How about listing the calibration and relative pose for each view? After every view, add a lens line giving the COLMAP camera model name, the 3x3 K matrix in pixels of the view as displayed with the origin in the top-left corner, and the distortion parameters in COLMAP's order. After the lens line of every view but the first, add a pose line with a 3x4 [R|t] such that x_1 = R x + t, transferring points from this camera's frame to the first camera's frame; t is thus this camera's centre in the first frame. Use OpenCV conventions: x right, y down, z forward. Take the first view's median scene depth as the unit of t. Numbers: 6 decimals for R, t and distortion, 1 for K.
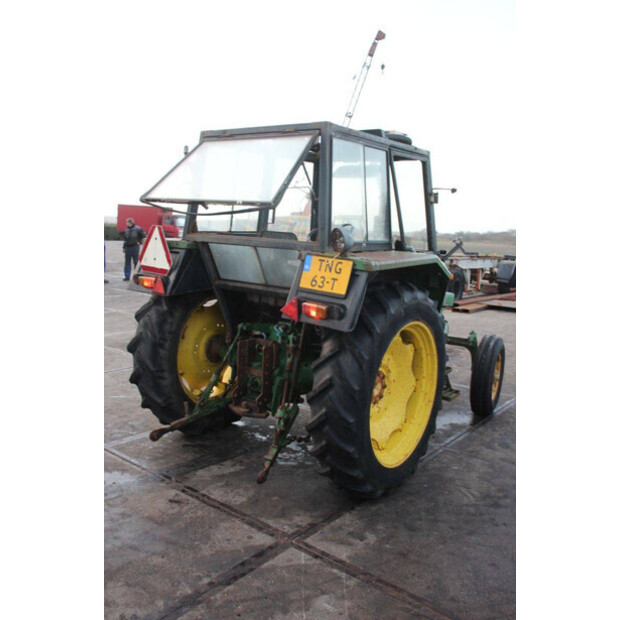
lens RADIAL K [[566.9, 0, 311.8], [0, 566.9, 312.8], [0, 0, 1]] dist [-0.118590, 0.000000]
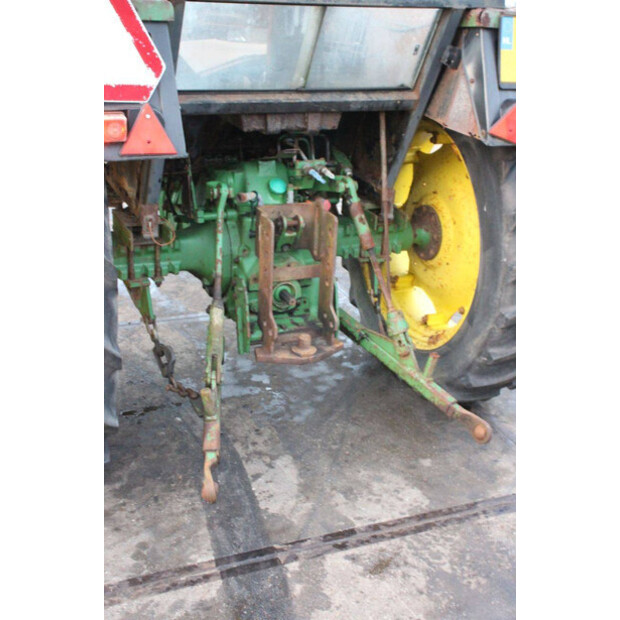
lens RADIAL K [[854.9, 0, 312.3], [0, 854.9, 313.0], [0, 0, 1]] dist [0.079672, 0.000000]
pose [[0.499479, -0.352884, 0.791198, -0.811756], [0.112241, 0.931941, 0.344800, -0.139358], [-0.859024, -0.083416, 0.505093, 0.699329]]
